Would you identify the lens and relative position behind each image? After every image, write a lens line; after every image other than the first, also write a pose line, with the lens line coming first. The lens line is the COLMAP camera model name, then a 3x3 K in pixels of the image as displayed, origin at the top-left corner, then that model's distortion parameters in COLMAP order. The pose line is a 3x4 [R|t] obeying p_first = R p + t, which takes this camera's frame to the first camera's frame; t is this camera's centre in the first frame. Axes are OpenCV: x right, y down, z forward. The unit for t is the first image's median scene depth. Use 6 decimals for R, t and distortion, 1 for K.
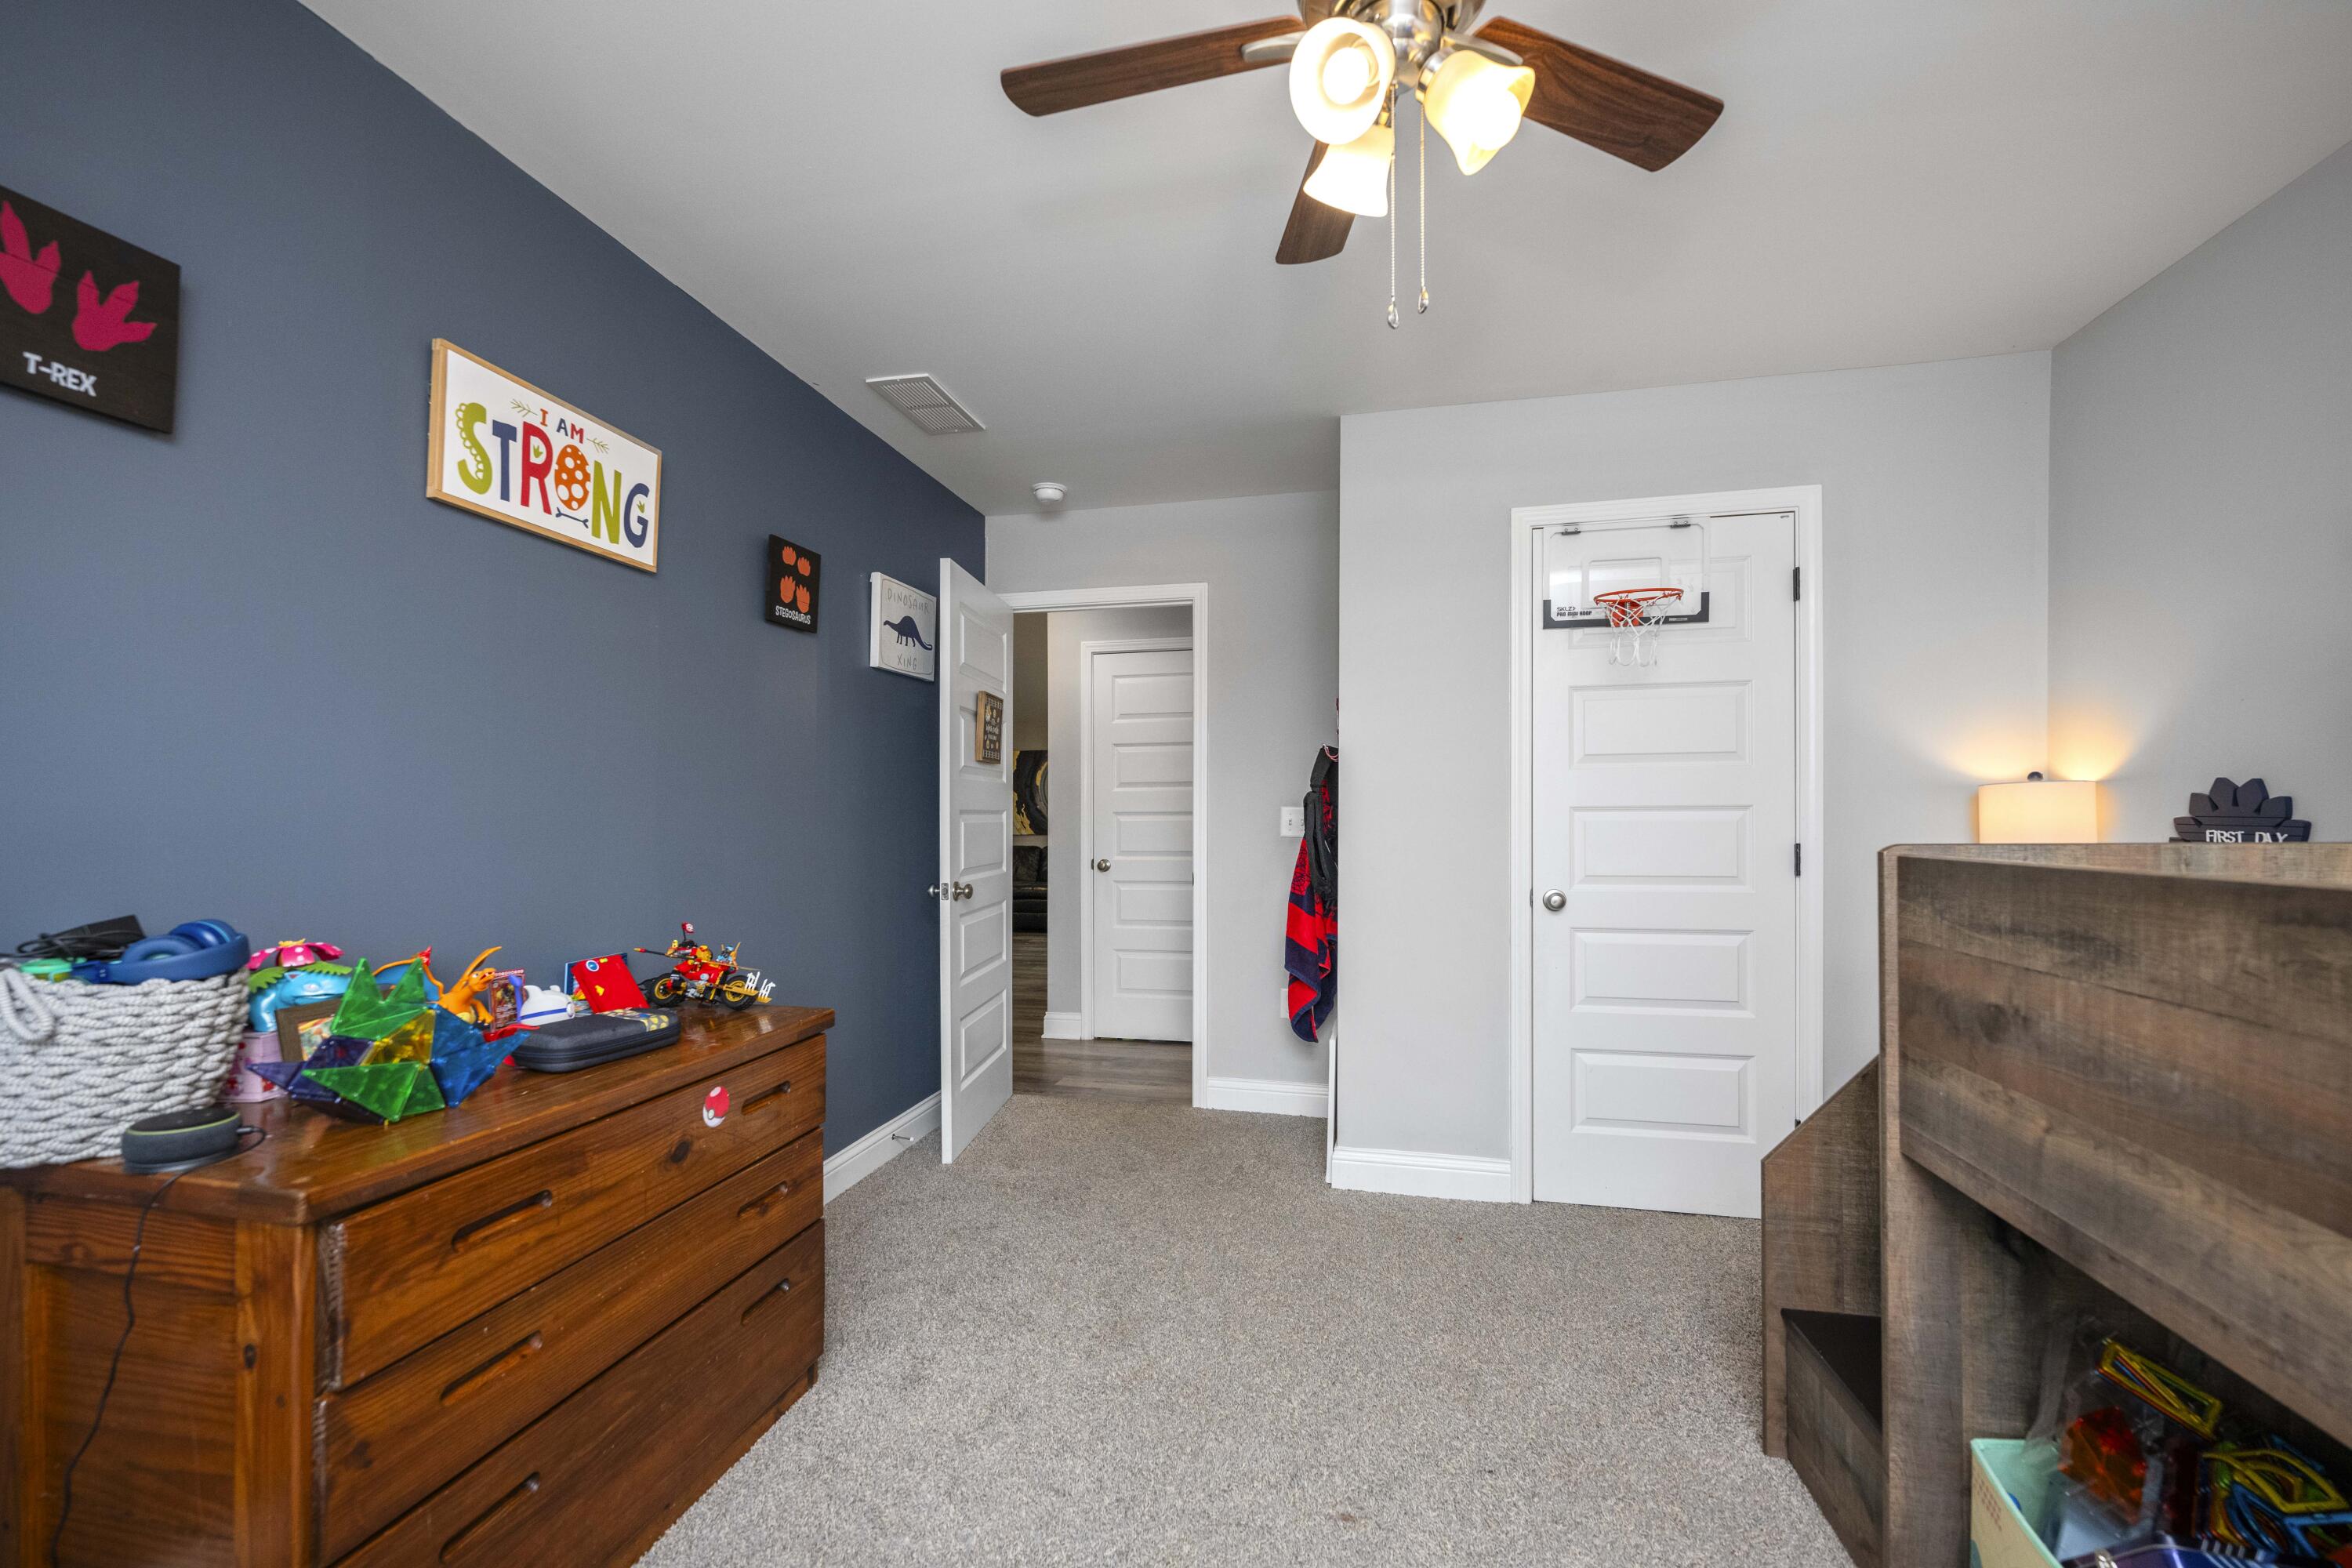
lens RADIAL K [[942.7, 0, 1155.0], [0, 942.7, 780.1], [0, 0, 1]] dist [-0.000371, 0.000558]
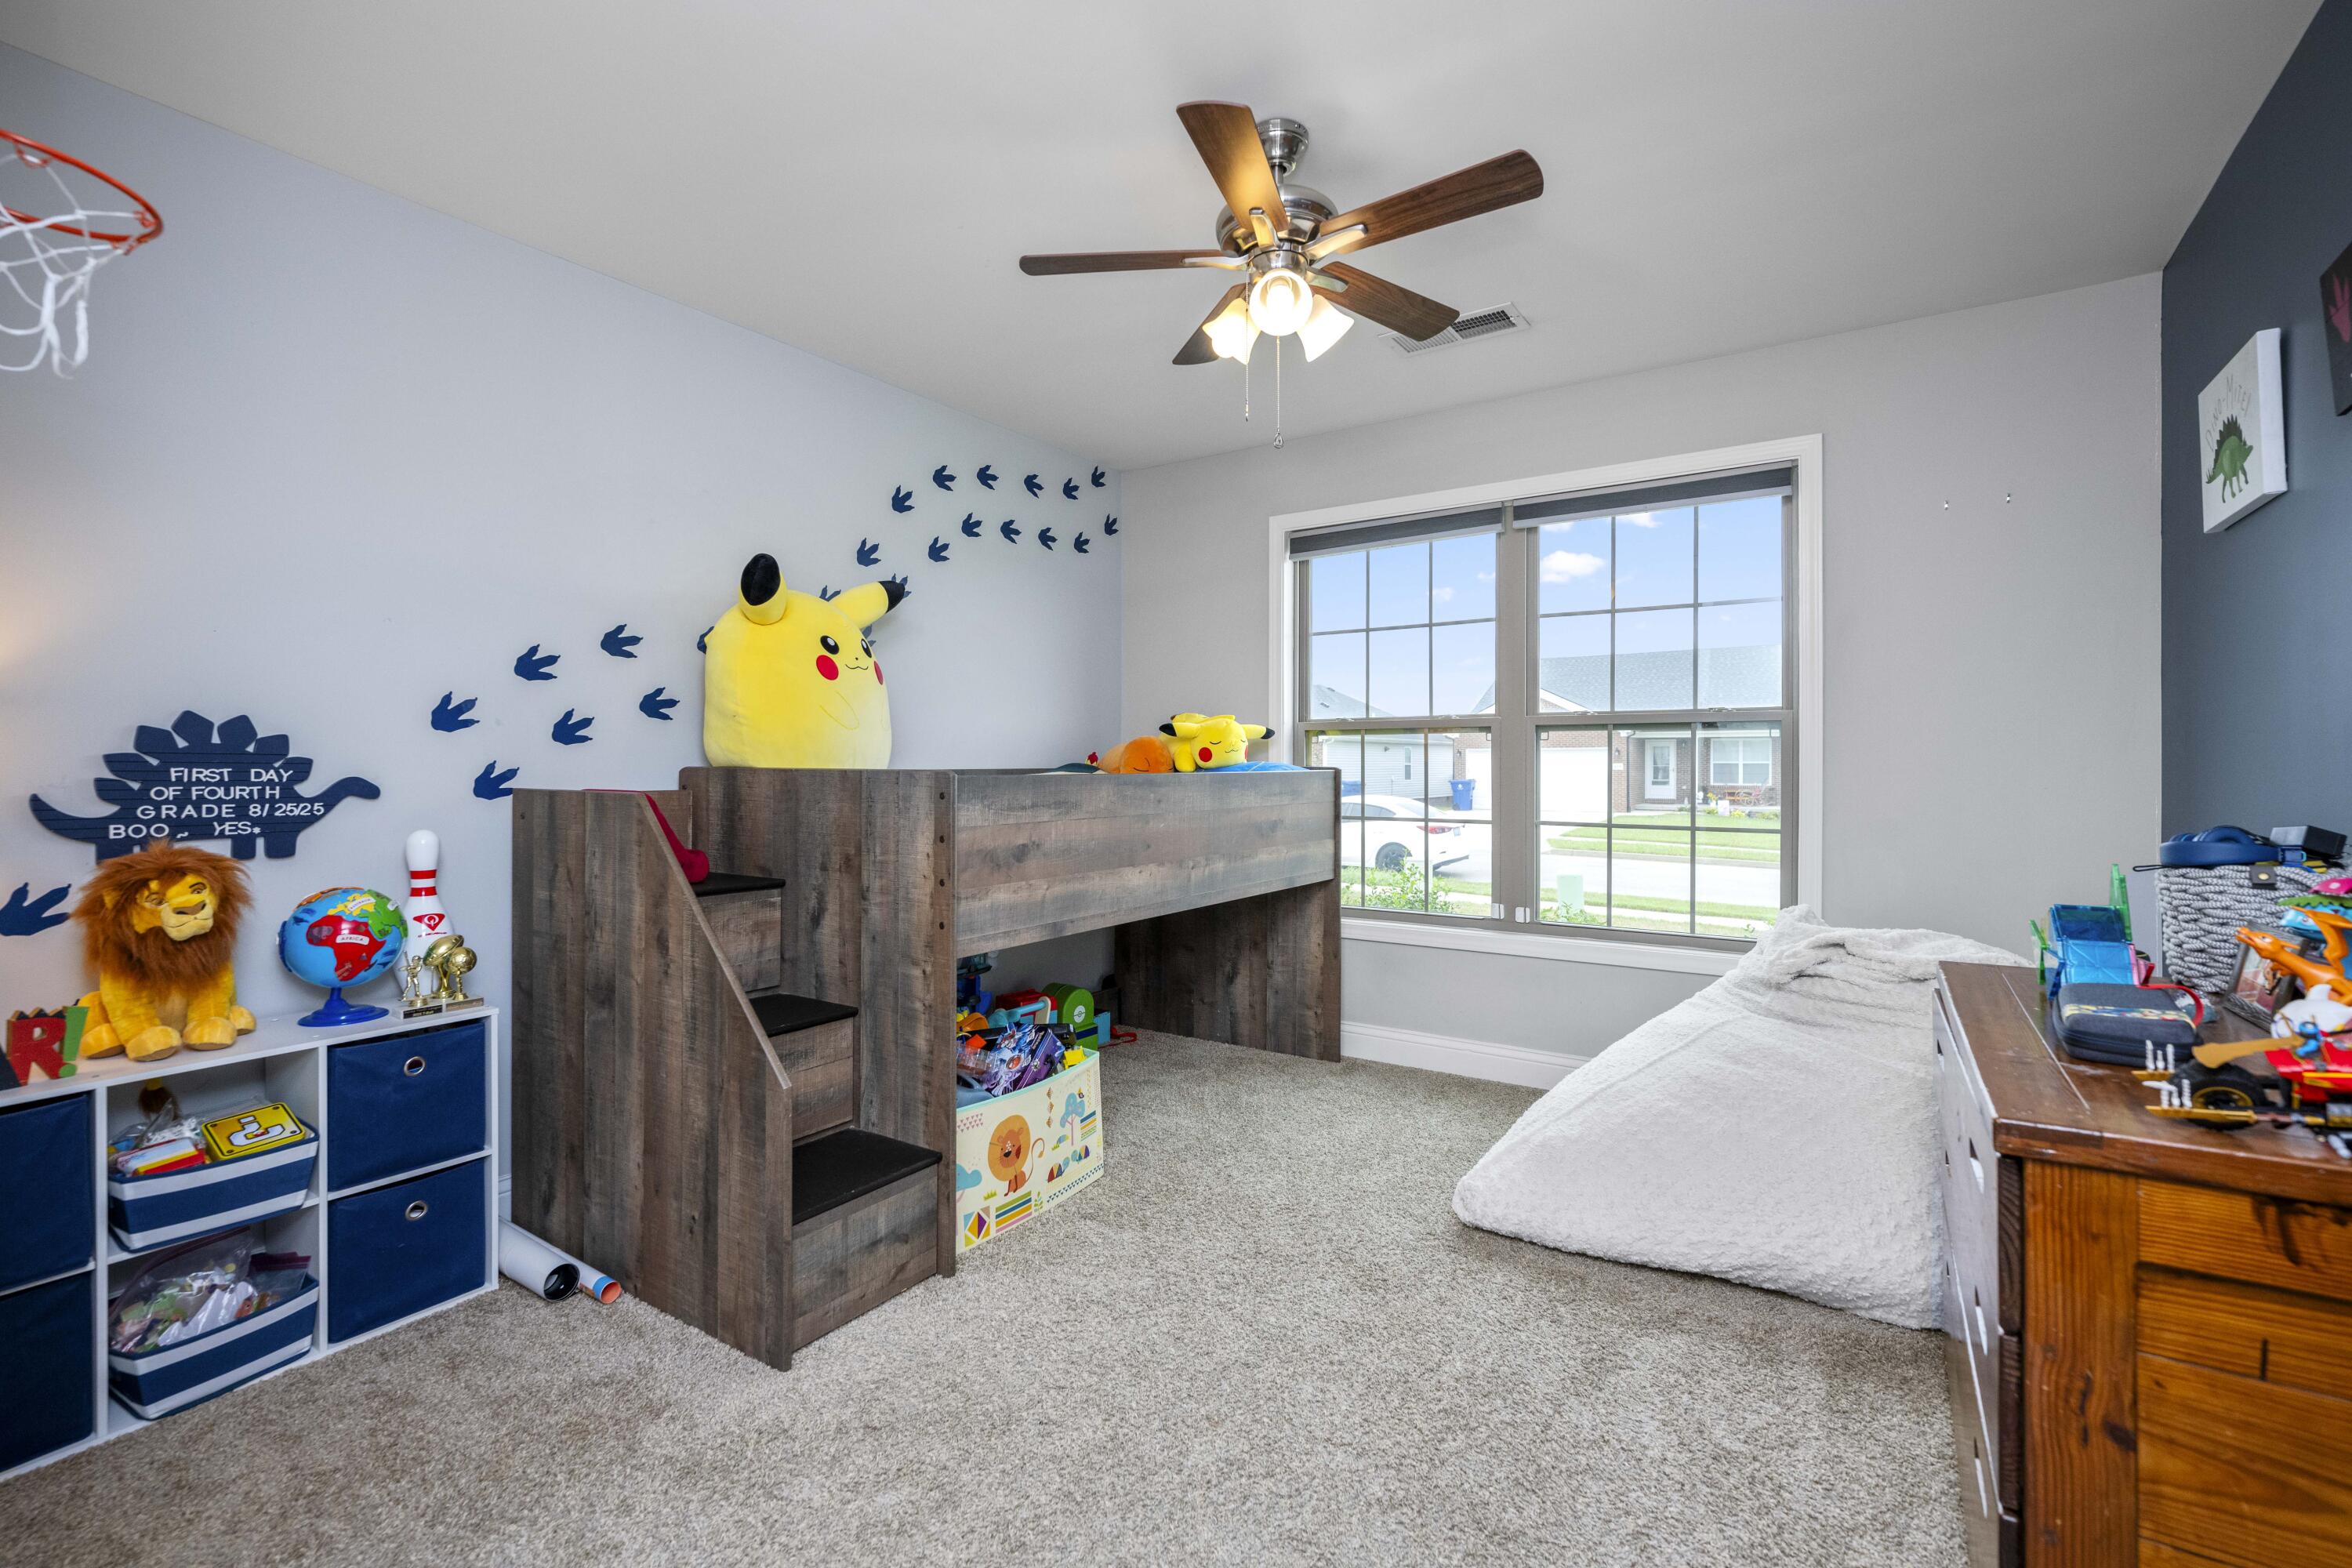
lens RADIAL K [[998.4, 0, 1185.7], [0, 998.4, 769.0], [0, 0, 1]] dist [-0.000448, -0.000025]
pose [[-0.940934, 0.002605, 0.338580, -0.196969], [-0.009802, 0.999342, -0.034928, 0.150982], [-0.338448, -0.036184, -0.940289, 3.049177]]
